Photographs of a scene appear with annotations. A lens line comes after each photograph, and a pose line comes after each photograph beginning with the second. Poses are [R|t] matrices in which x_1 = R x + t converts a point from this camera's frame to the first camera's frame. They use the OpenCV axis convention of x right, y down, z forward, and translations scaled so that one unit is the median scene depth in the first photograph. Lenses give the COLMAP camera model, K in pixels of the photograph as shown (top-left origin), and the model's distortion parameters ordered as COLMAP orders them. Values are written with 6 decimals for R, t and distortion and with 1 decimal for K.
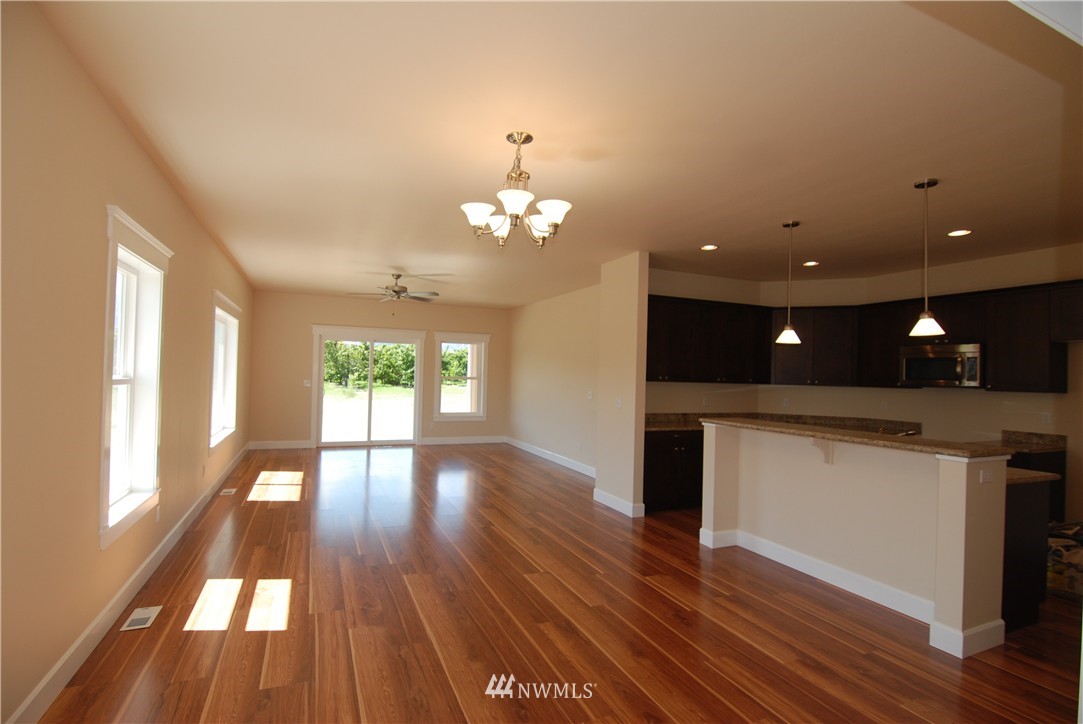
lens RADIAL K [[521.5, 0, 530.2], [0, 521.5, 367.9], [0, 0, 1]] dist [-0.002575, -0.012742]
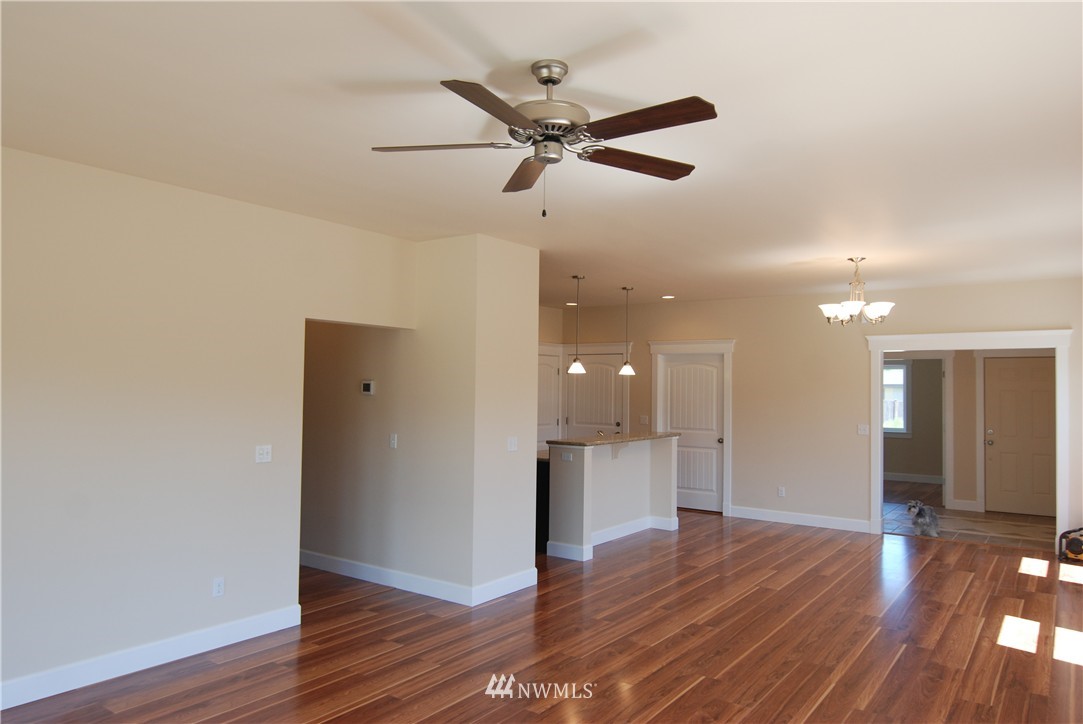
lens RADIAL K [[726.3, 0, 541.5], [0, 726.3, 362.0], [0, 0, 1]] dist [-0.005067, -0.001644]
pose [[-0.517386, -0.005569, 0.855734, -0.940575], [-0.037353, 0.999173, -0.016081, -0.043266], [-0.854936, -0.040285, -0.517167, 1.964190]]
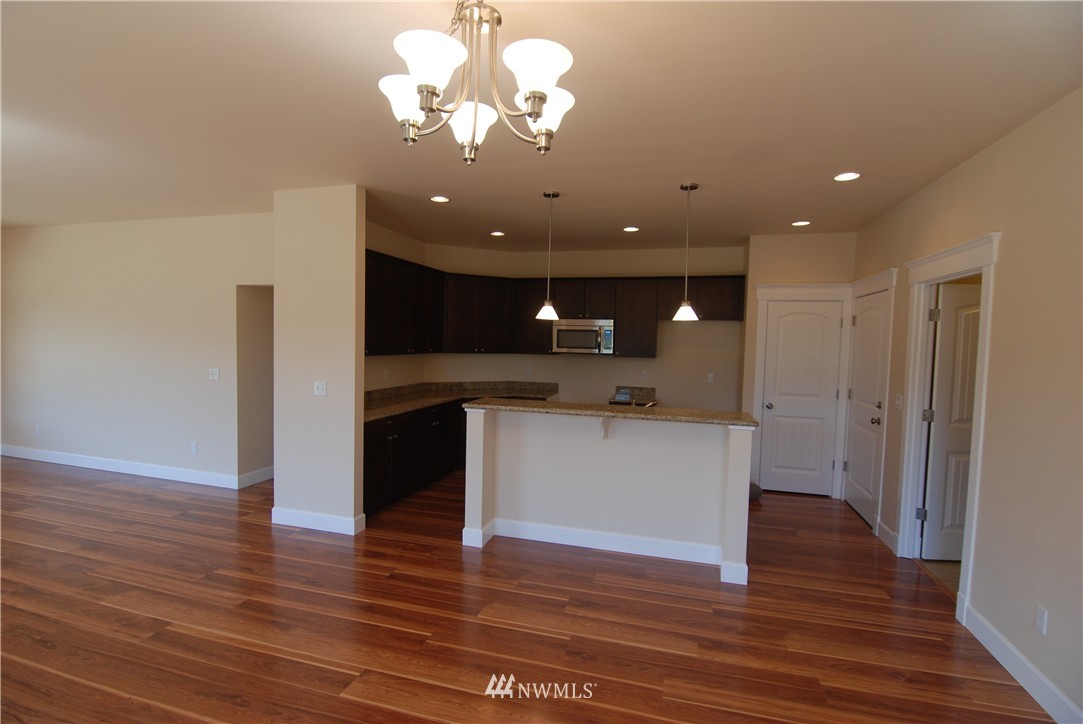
lens RADIAL K [[521.5, 0, 530.2], [0, 521.5, 367.9], [0, 0, 1]] dist [-0.002575, -0.012742]
pose [[0.629111, -0.054580, 0.775397, -0.281796], [-0.016807, 0.996344, 0.083768, -0.037785], [-0.777133, -0.065731, 0.625894, 0.405545]]
